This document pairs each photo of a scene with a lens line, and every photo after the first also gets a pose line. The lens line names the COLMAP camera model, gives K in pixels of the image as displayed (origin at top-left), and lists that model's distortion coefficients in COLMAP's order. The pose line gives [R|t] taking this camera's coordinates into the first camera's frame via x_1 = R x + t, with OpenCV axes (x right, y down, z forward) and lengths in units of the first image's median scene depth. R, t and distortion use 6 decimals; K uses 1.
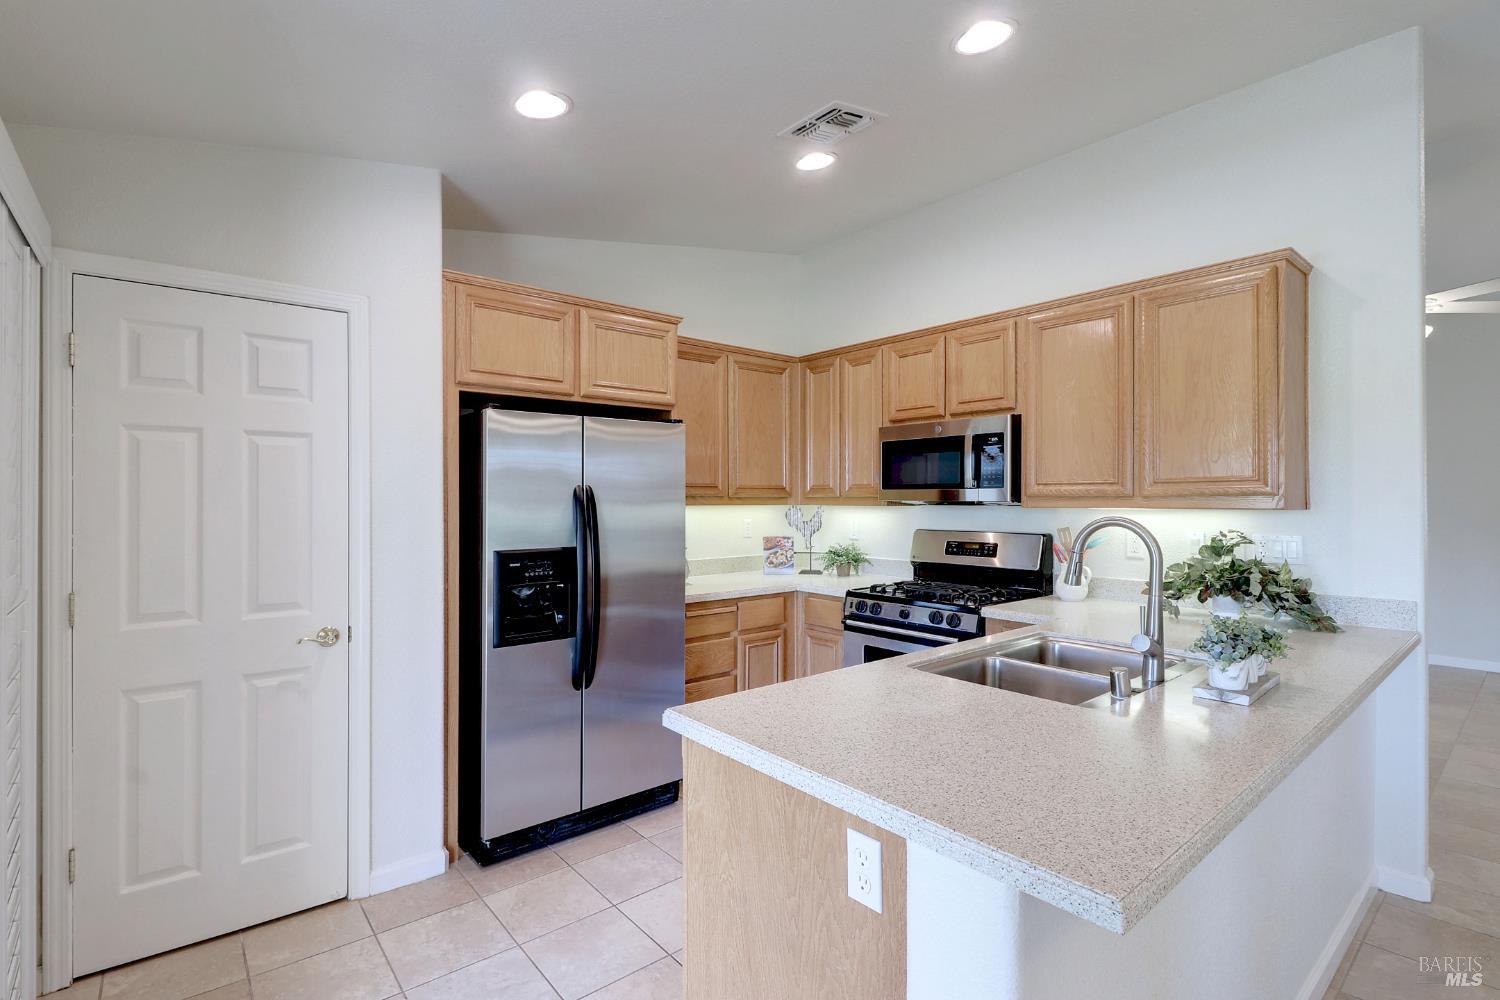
lens RADIAL K [[695.1, 0, 736.7], [0, 695.1, 495.9], [0, 0, 1]] dist [0.000034, -0.006145]
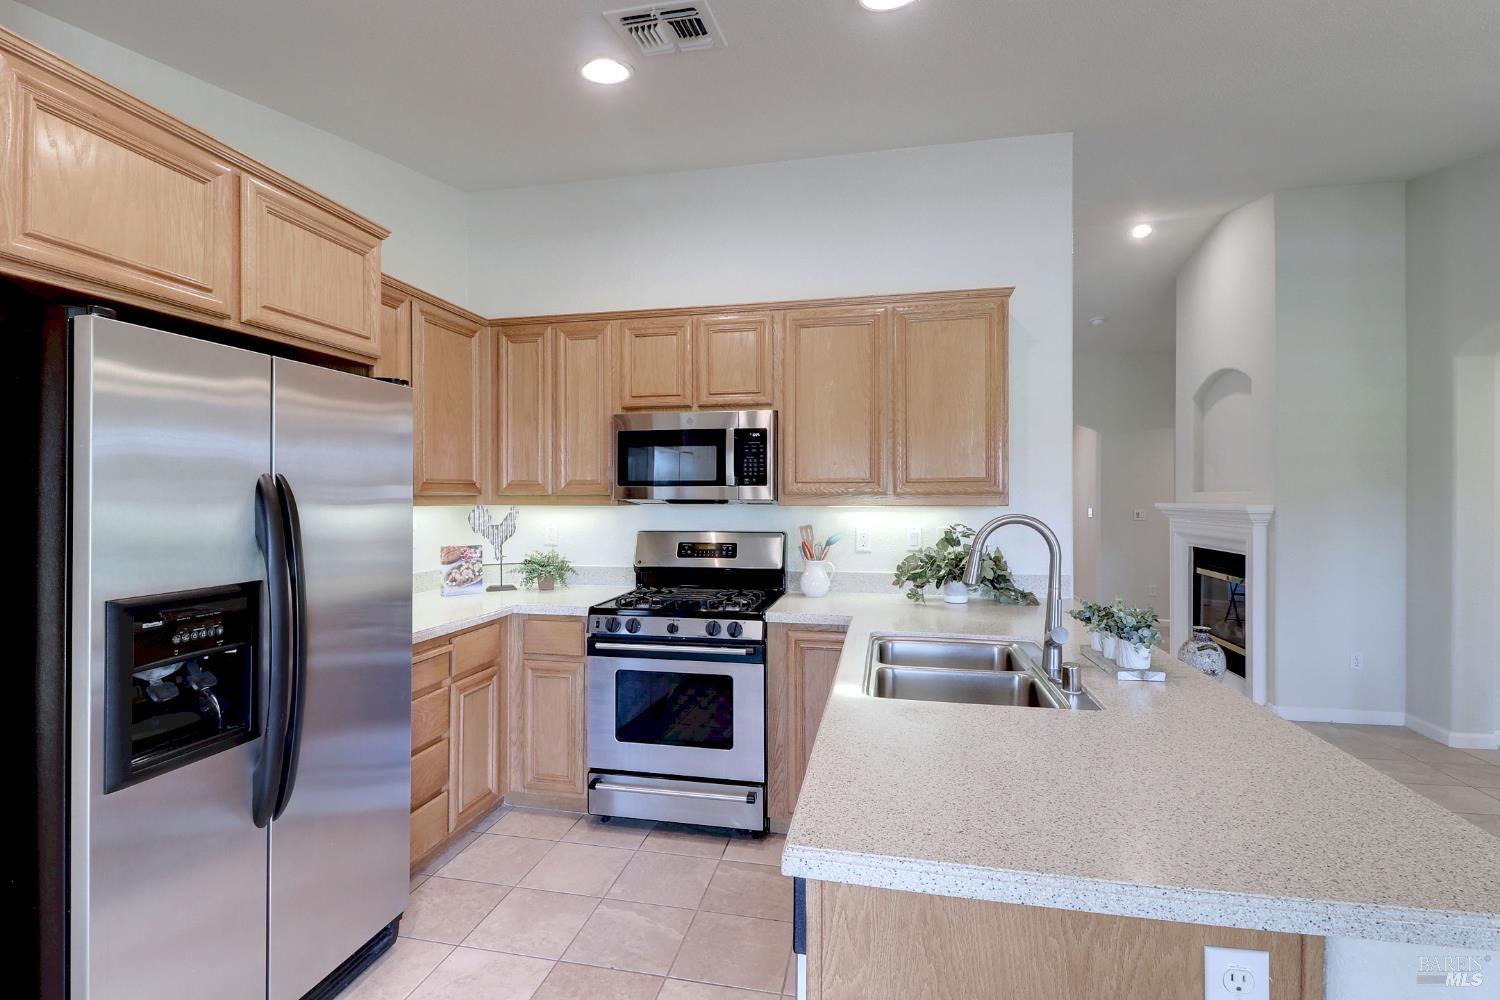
lens RADIAL K [[695.1, 0, 736.7], [0, 695.1, 495.9], [0, 0, 1]] dist [0.000034, -0.006145]
pose [[0.784184, 0.000474, 0.620528, -0.225309], [-0.001535, 0.999998, 0.001176, 0.001462], [-0.620527, -0.001874, 0.784183, 0.245451]]
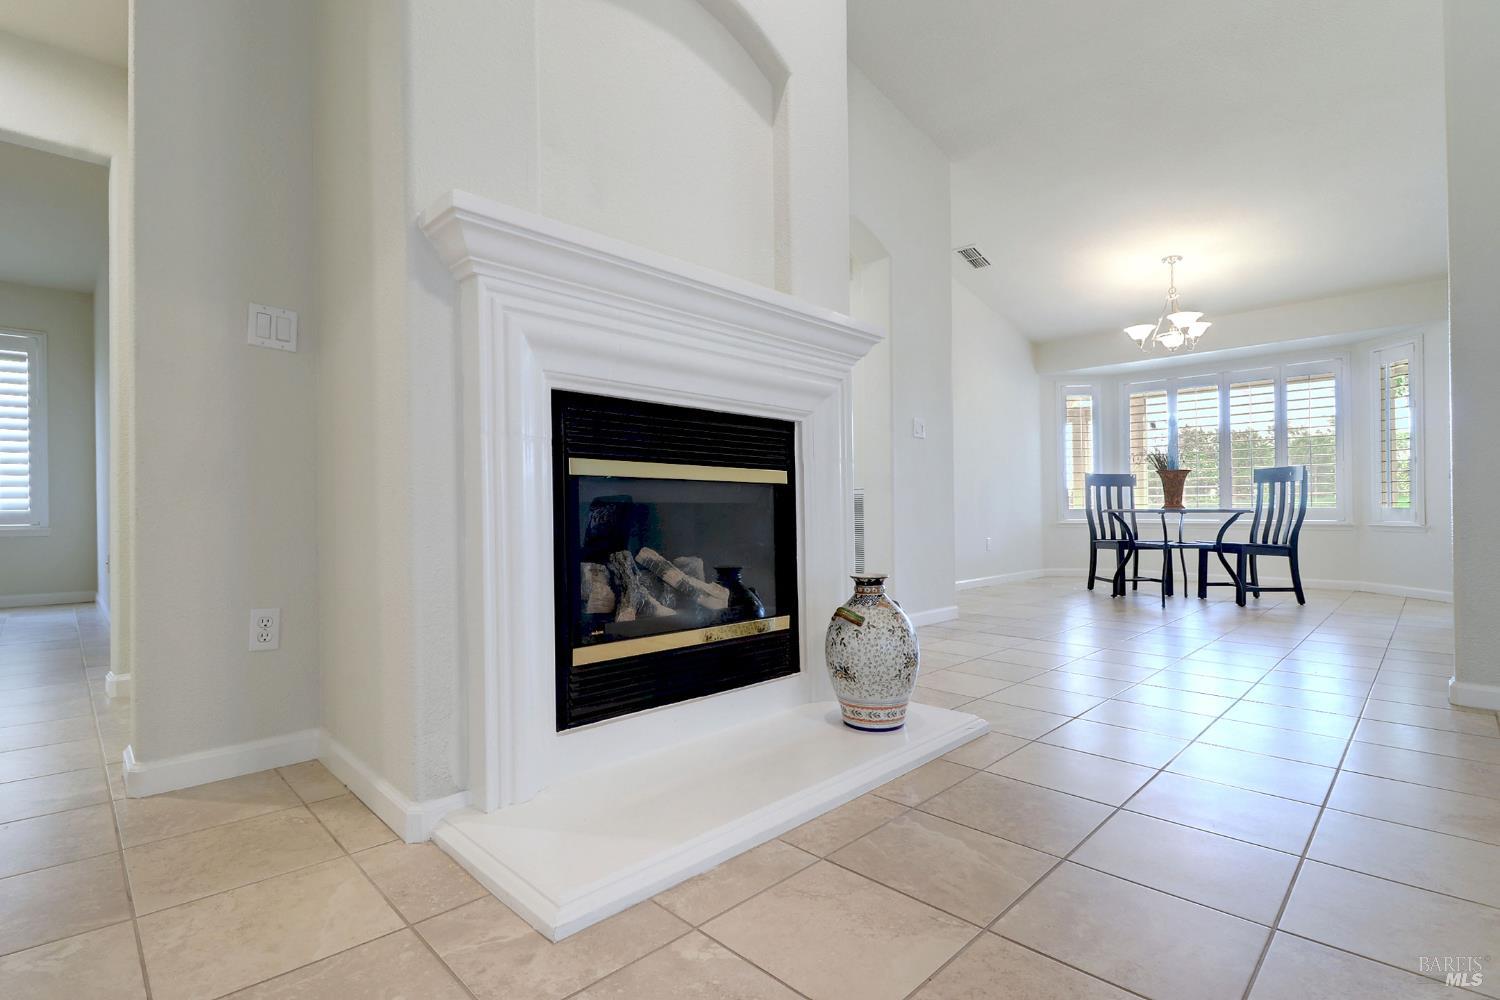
lens RADIAL K [[706.2, 0, 720.9], [0, 706.2, 499.6], [0, 0, 1]] dist [-0.001925, -0.000487]
pose [[-0.996961, -0.000795, -0.077903, 1.530719], [0.000795, 0.999792, -0.020380, 0.213419], [0.077903, -0.020380, -0.996753, 1.404539]]
